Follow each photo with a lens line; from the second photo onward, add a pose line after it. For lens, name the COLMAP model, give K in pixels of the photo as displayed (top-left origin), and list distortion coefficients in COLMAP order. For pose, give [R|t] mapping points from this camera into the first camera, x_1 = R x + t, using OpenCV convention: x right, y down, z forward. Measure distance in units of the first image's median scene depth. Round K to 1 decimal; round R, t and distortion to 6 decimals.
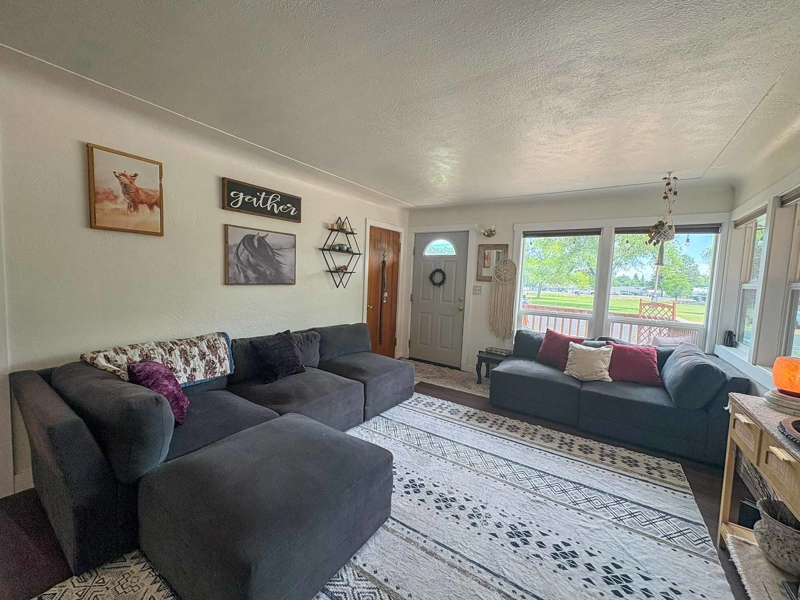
lens RADIAL K [[318.0, 0, 399.3], [0, 318.0, 300.3], [0, 0, 1]] dist [0.000838, 0.000088]
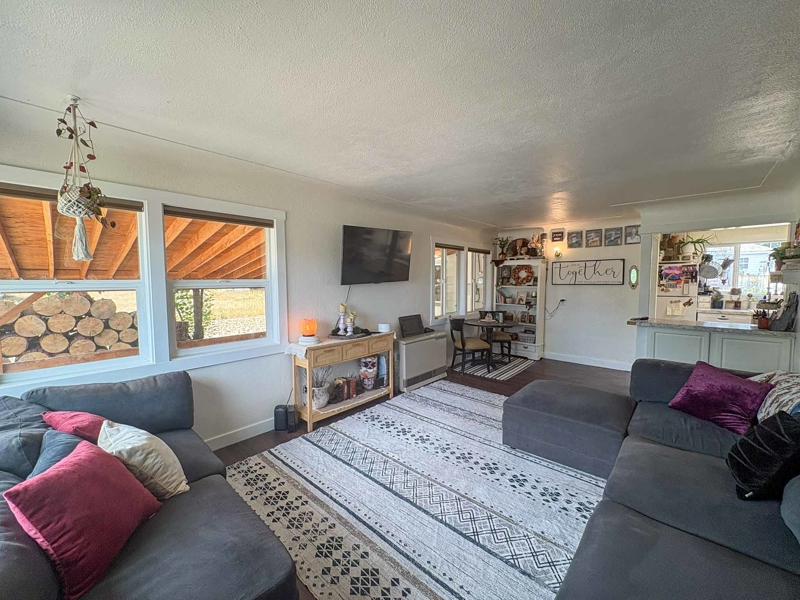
lens RADIAL K [[318.0, 0, 399.2], [0, 318.0, 299.7], [0, 0, 1]] dist [0.000838, 0.000088]
pose [[-0.988136, -0.045884, 0.146566, 0.192485], [-0.024977, 0.989634, 0.141425, -0.157064], [-0.151536, 0.136086, -0.979039, 1.743618]]
